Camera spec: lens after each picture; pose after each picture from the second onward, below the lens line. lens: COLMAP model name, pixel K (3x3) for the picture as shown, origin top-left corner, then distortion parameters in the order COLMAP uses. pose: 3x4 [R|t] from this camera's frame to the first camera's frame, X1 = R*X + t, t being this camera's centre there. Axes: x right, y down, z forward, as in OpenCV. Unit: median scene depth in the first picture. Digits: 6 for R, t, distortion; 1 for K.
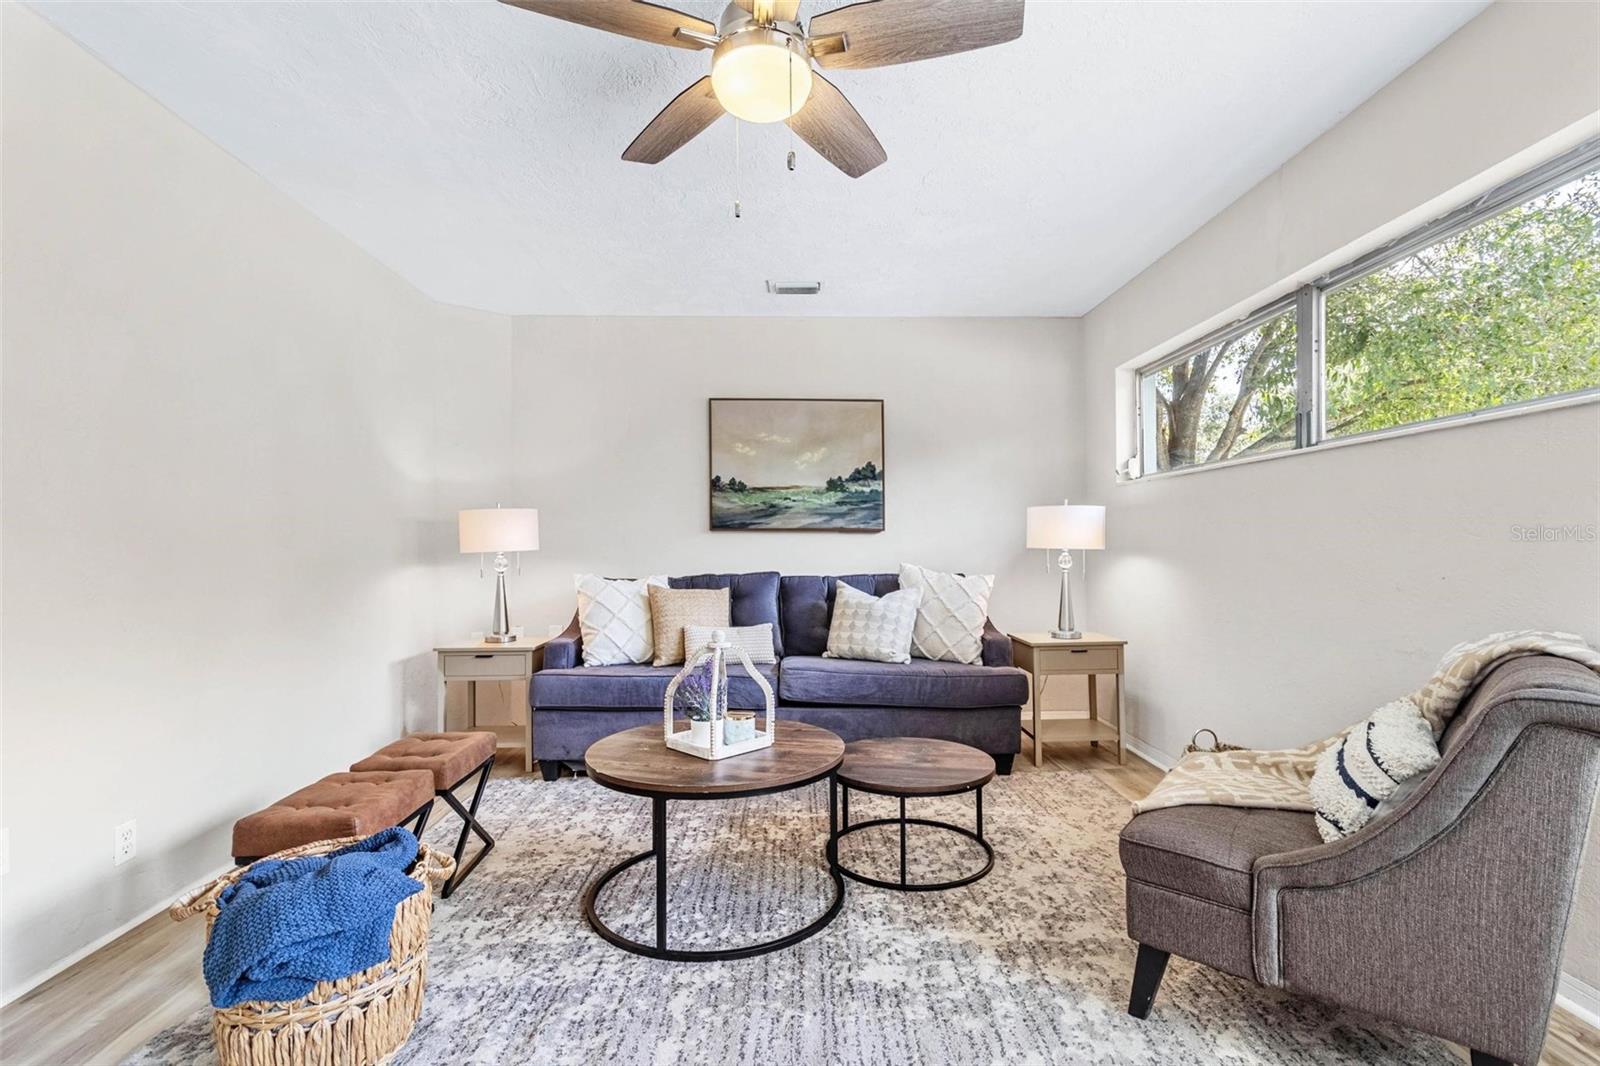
lens RADIAL K [[752.9, 0, 805.3], [0, 752.9, 533.5], [0, 0, 1]] dist [-0.000535, 0.002360]
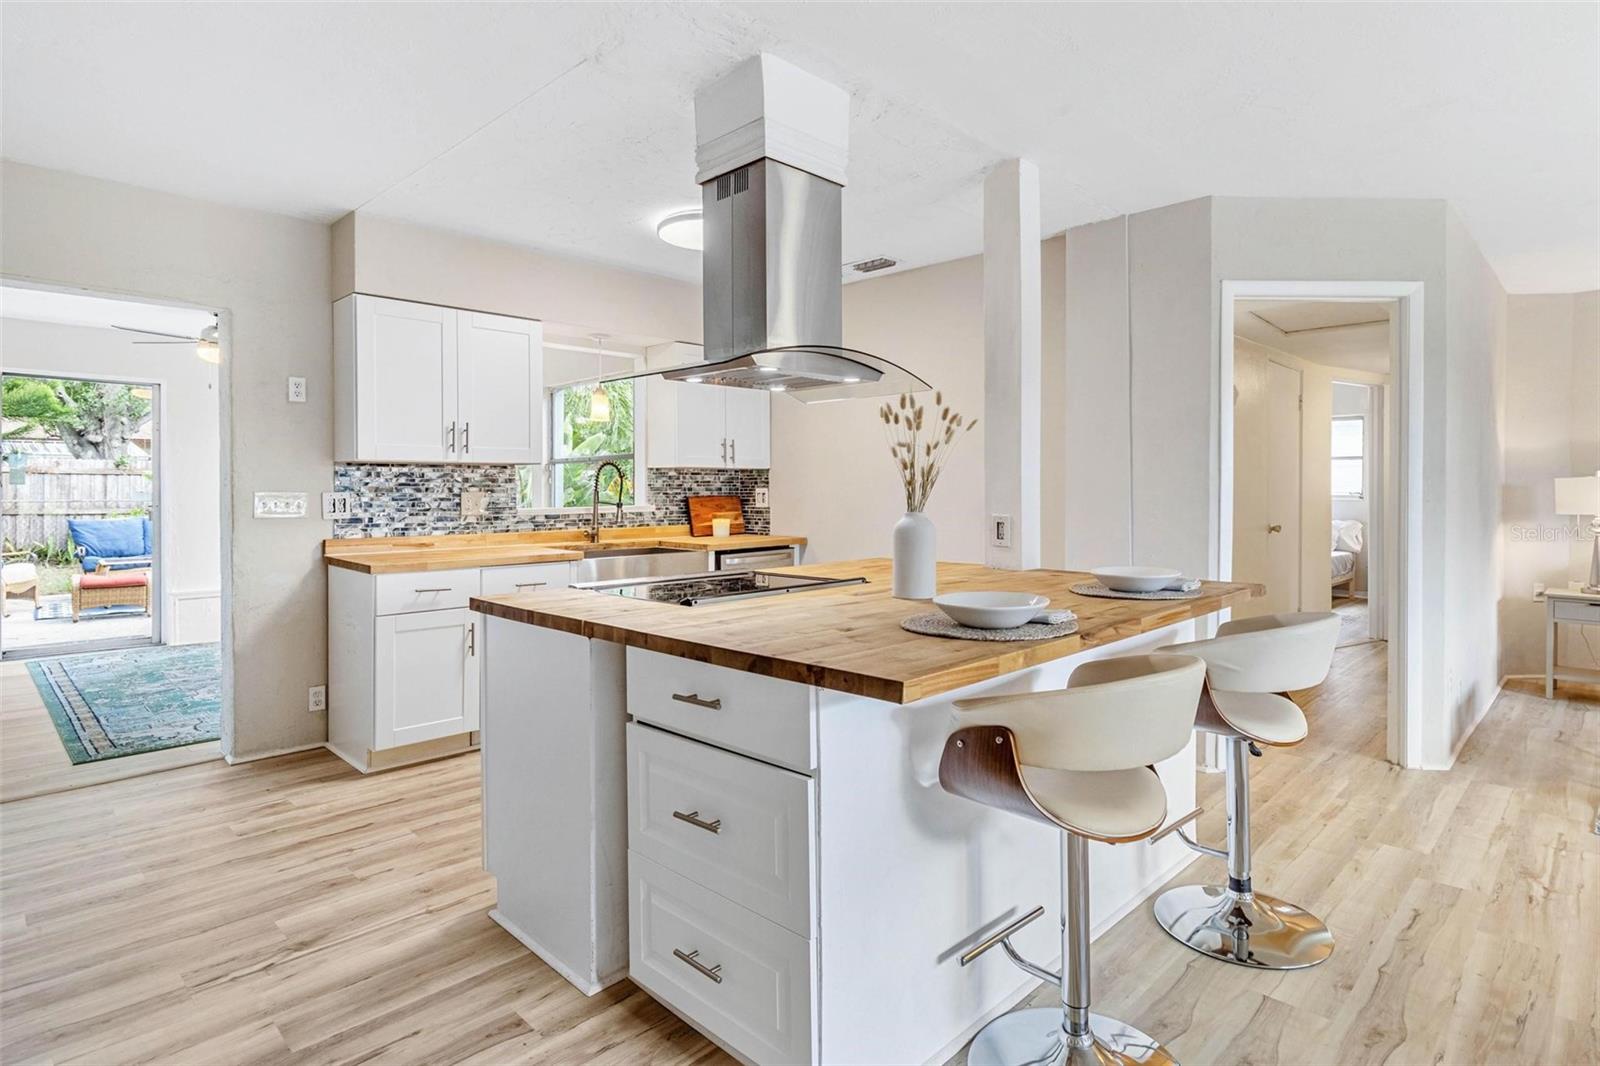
lens RADIAL K [[849.0, 0, 830.4], [0, 849.0, 484.7], [0, 0, 1]] dist [-0.000334, 0.002689]
pose [[0.702078, 0.007094, -0.712065, -0.301036], [0.000724, 0.999943, 0.010675, -0.033330], [0.712100, -0.008010, 0.702033, -0.695303]]
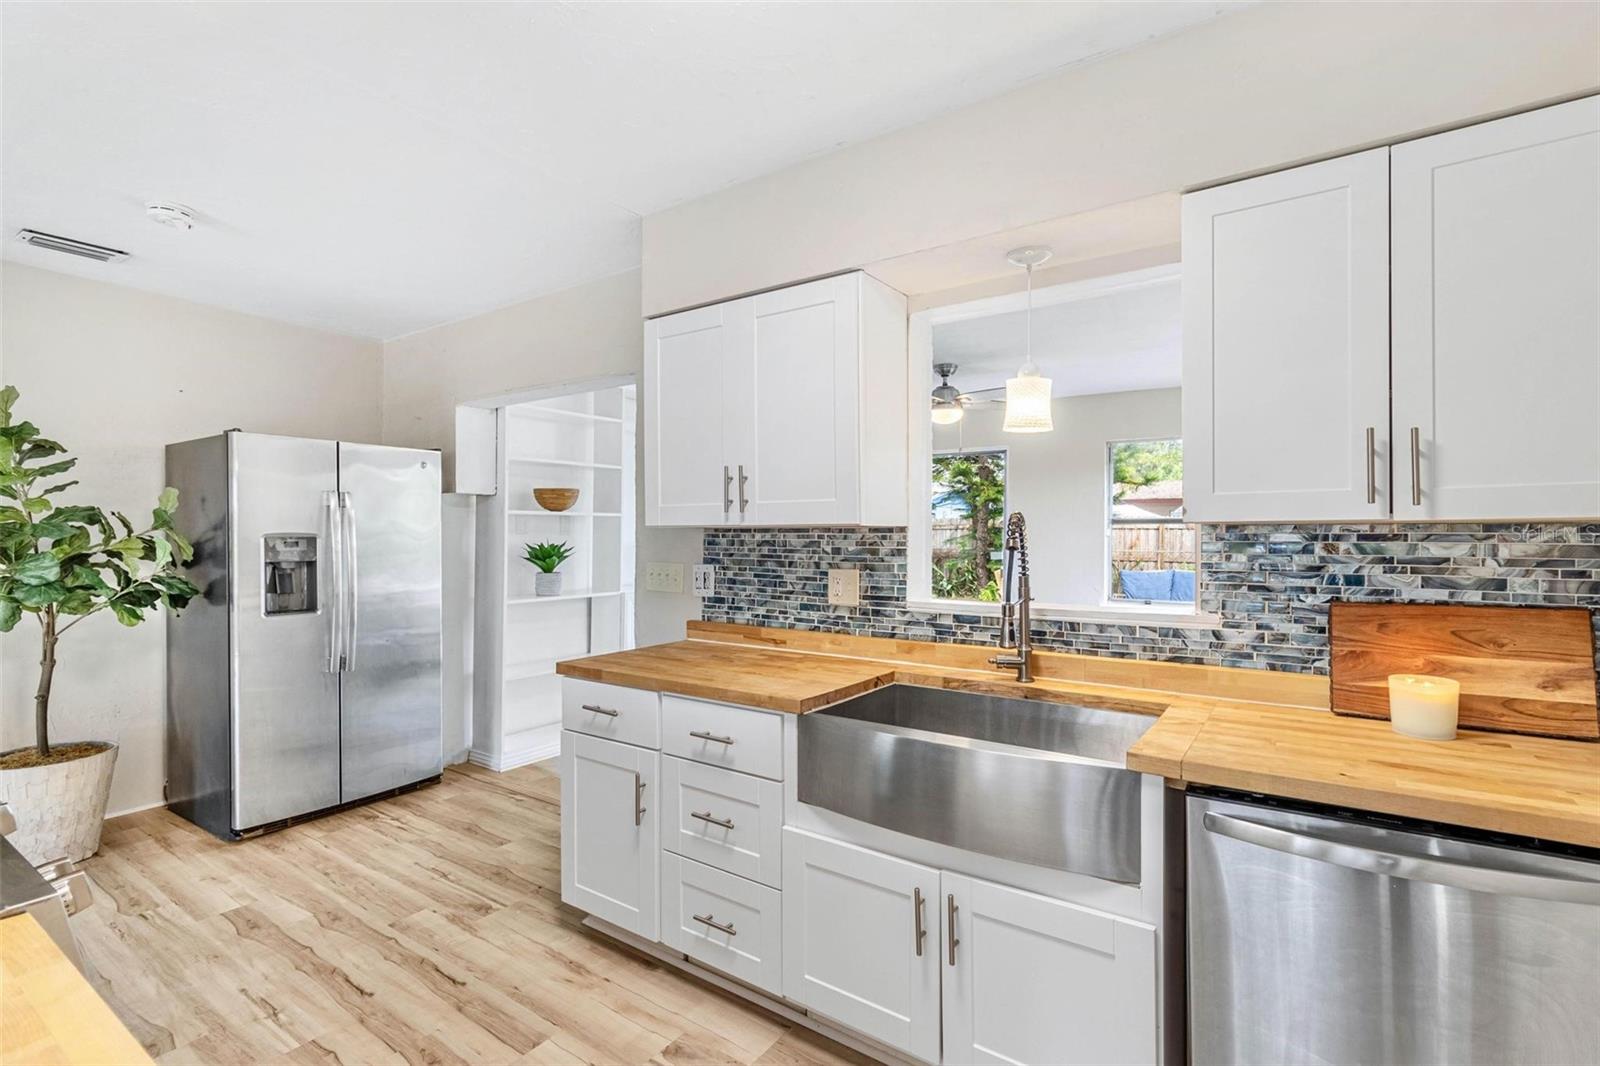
lens RADIAL K [[752.9, 0, 814.9], [0, 752.9, 536.3], [0, 0, 1]] dist [-0.000535, 0.002360]
pose [[-0.589964, 0.009151, -0.807378, -0.906468], [0.011442, 0.999930, 0.002973, -0.043048], [0.807348, -0.007484, -0.590027, 0.136574]]
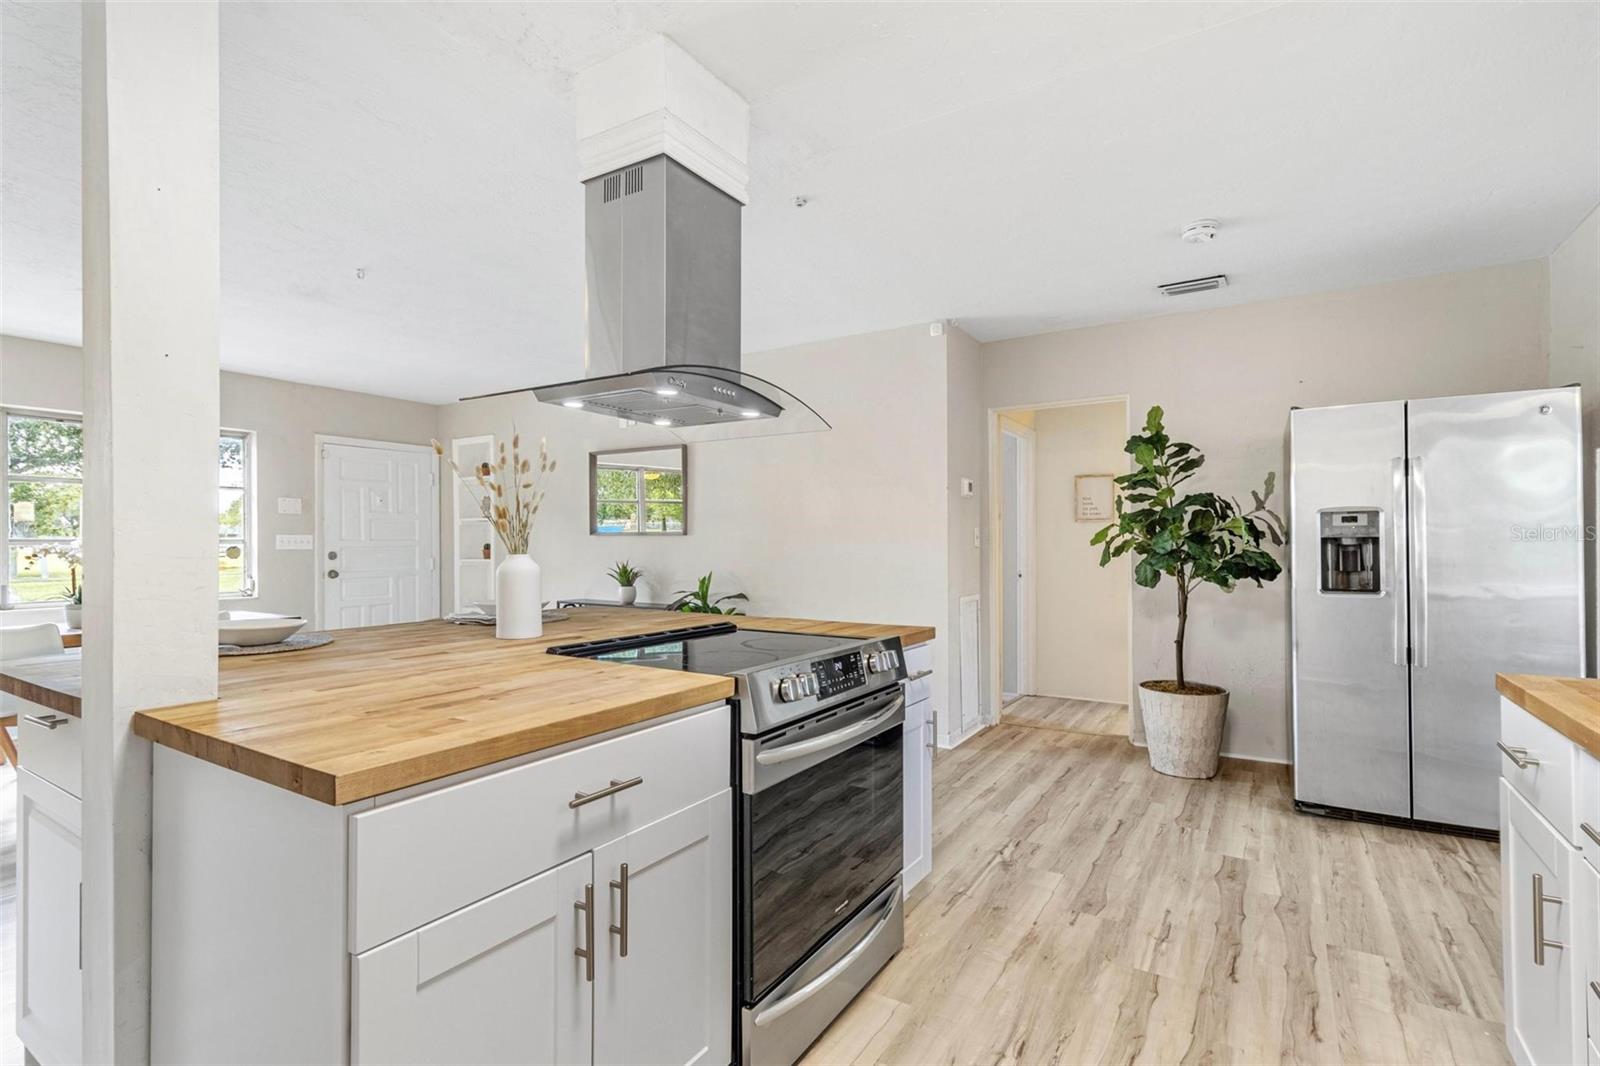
lens RADIAL K [[752.9, 0, 801.0], [0, 752.9, 541.9], [0, 0, 1]] dist [-0.000535, 0.002360]
pose [[-0.827947, 0.014094, 0.560630, -1.203120], [0.006707, 0.999861, -0.015231, -0.006752], [-0.560767, -0.008850, -0.827927, 0.146938]]
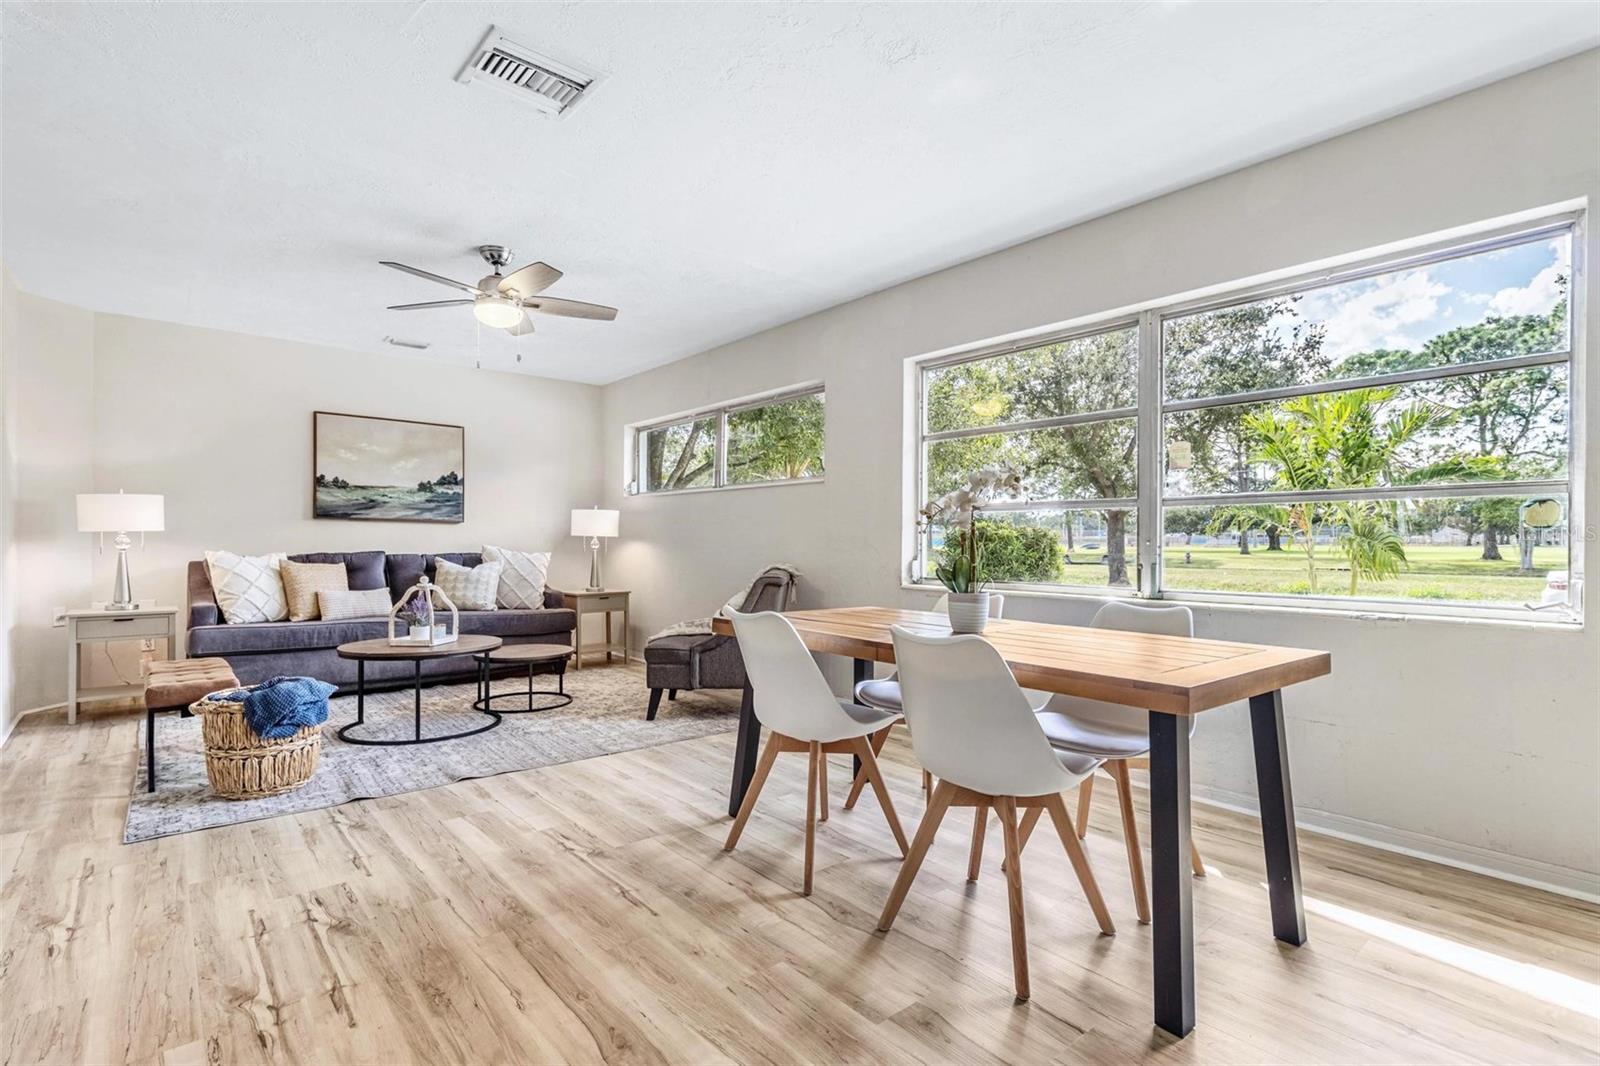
lens RADIAL K [[752.9, 0, 820.3], [0, 752.9, 551.6], [0, 0, 1]] dist [-0.000535, 0.002360]
pose [[0.769356, 0.001644, 0.638818, -0.314937], [-0.019404, 0.999595, 0.020797, 0.009987], [-0.638525, -0.028396, 0.769077, -0.552895]]
